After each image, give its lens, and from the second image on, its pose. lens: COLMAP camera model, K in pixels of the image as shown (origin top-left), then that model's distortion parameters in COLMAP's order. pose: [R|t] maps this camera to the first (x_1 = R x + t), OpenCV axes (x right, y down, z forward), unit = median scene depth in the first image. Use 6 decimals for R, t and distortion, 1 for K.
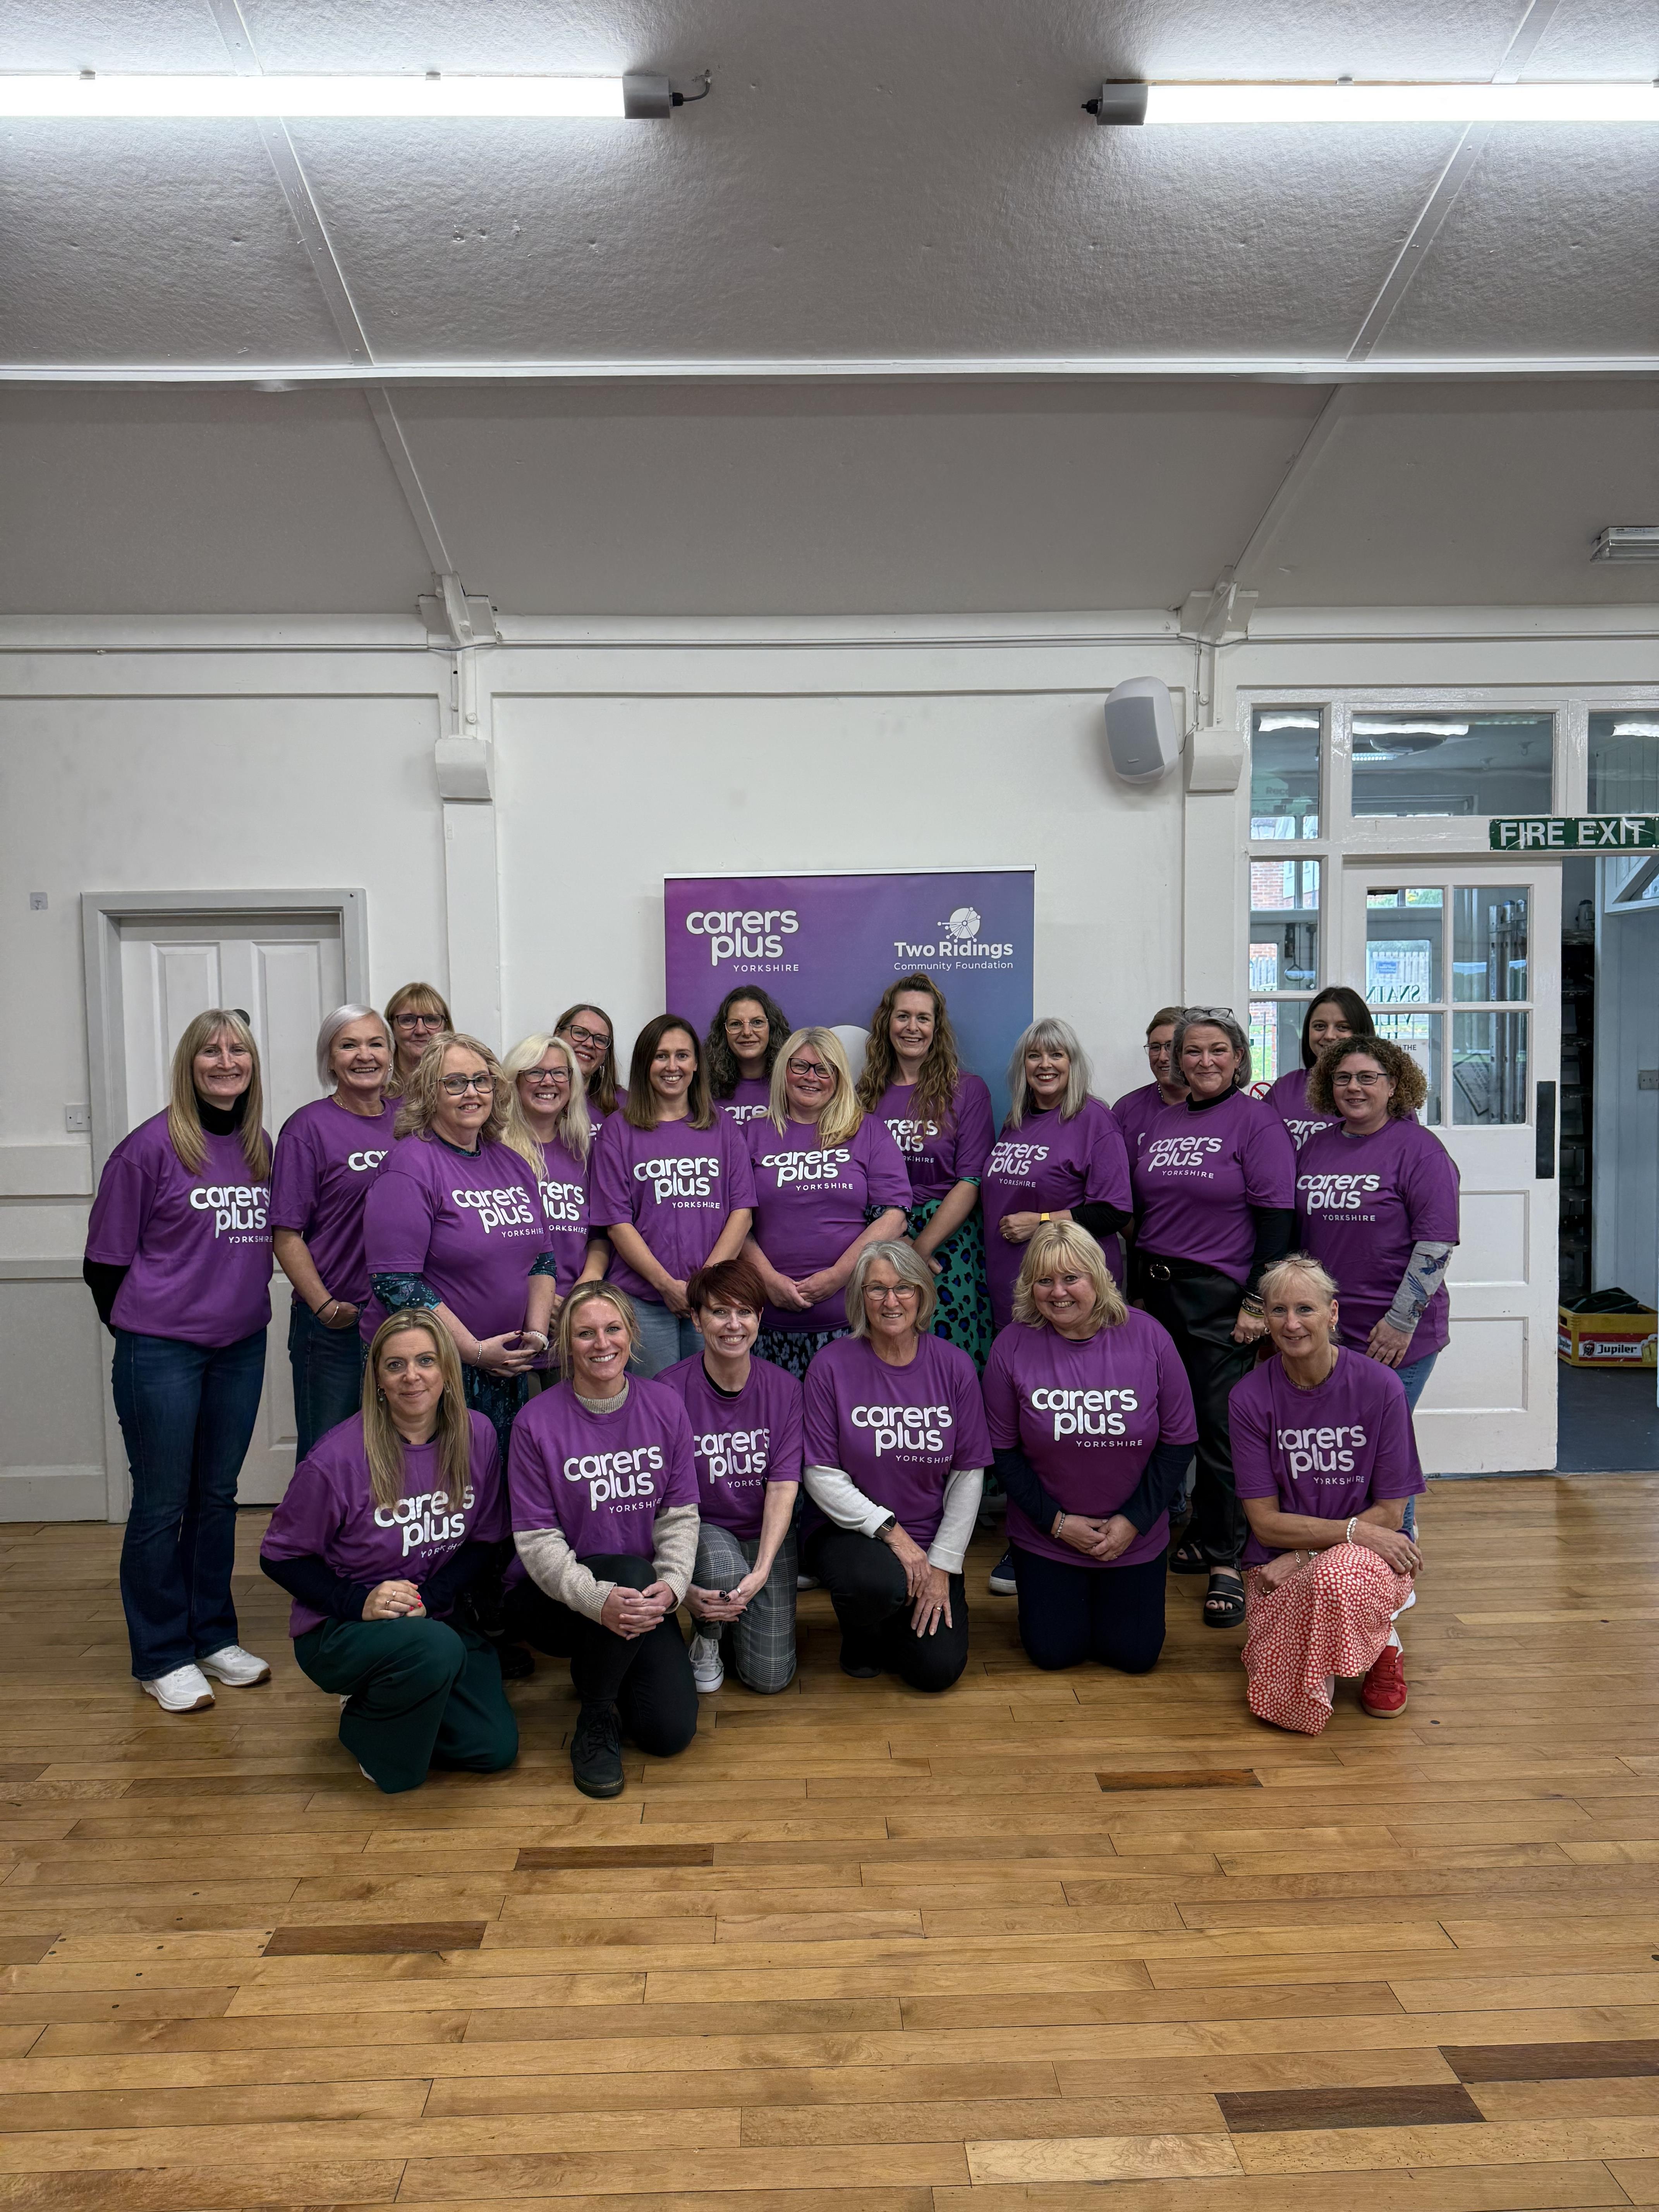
lens RADIAL K [[1549.9, 0, 827.5], [0, 1549.9, 1106.9], [0, 0, 1]] dist [0.004346, -0.003259]
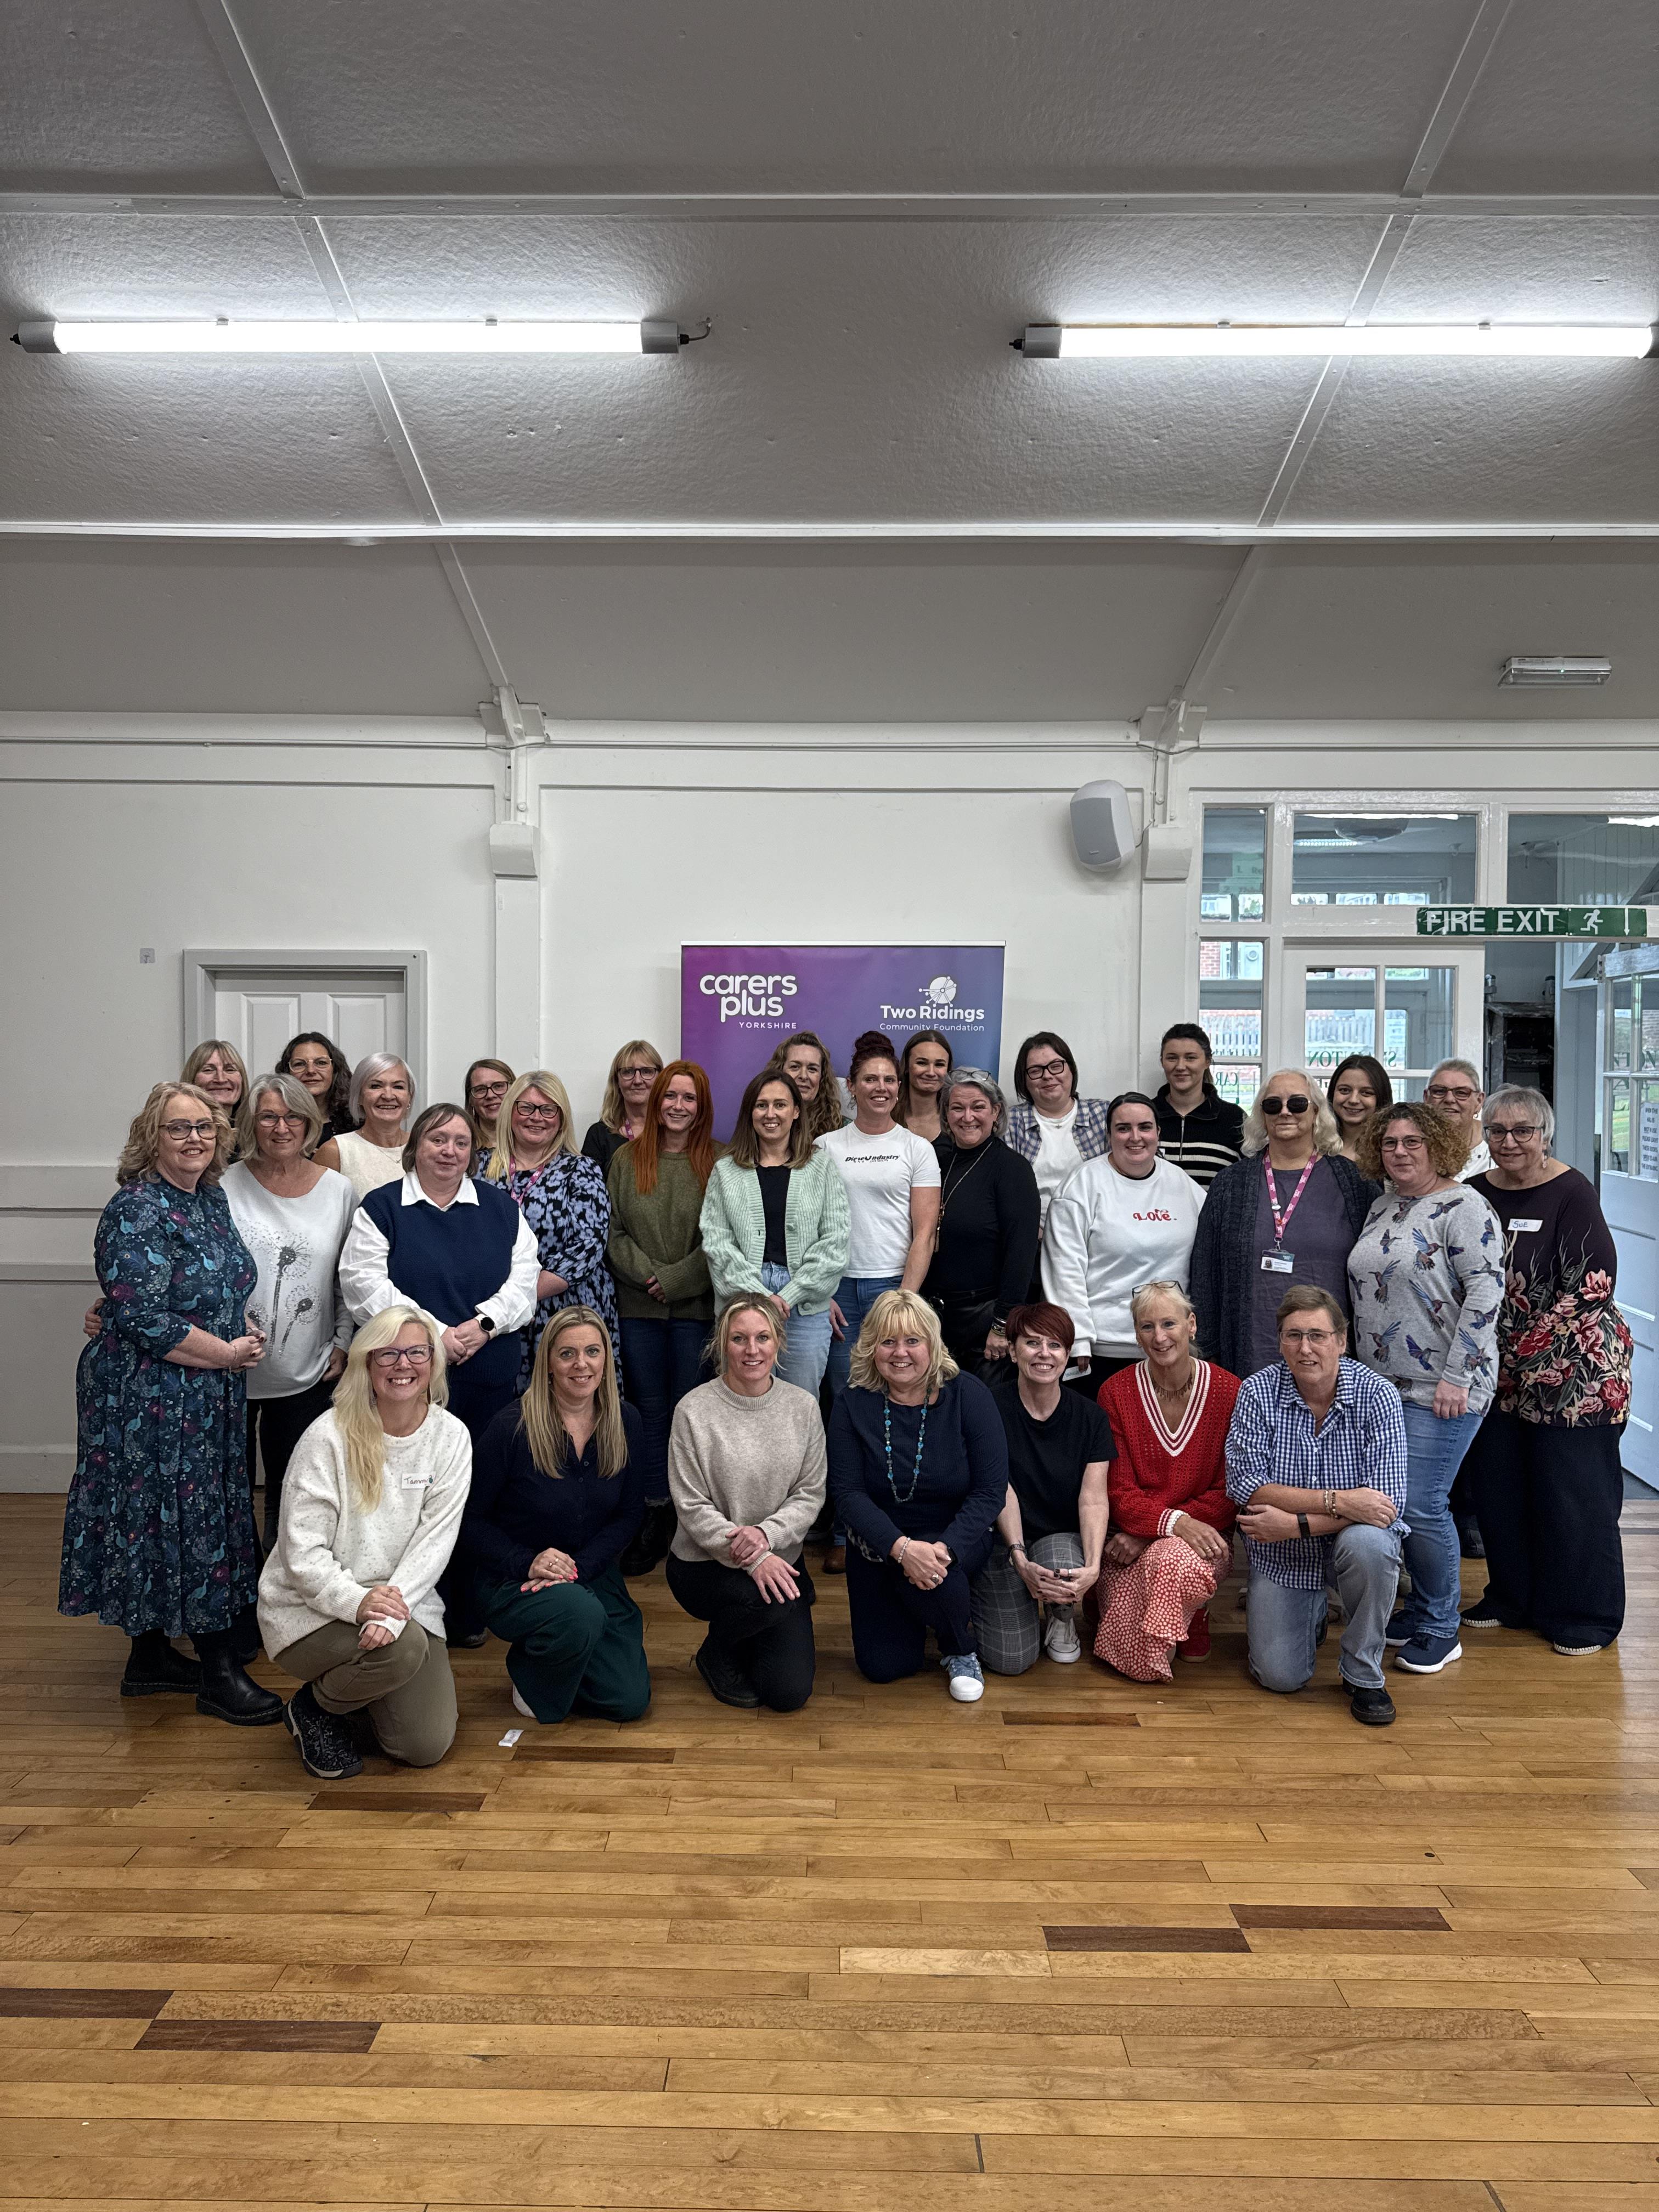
lens RADIAL K [[1549.9, 0, 831.6], [0, 1549.9, 1109.4], [0, 0, 1]] dist [0.004346, -0.003259]
pose [[0.998953, 0.022923, -0.039589, 0.079432], [-0.024069, 0.999298, -0.028719, 0.005349], [0.038903, 0.029642, 0.998803, -0.211011]]
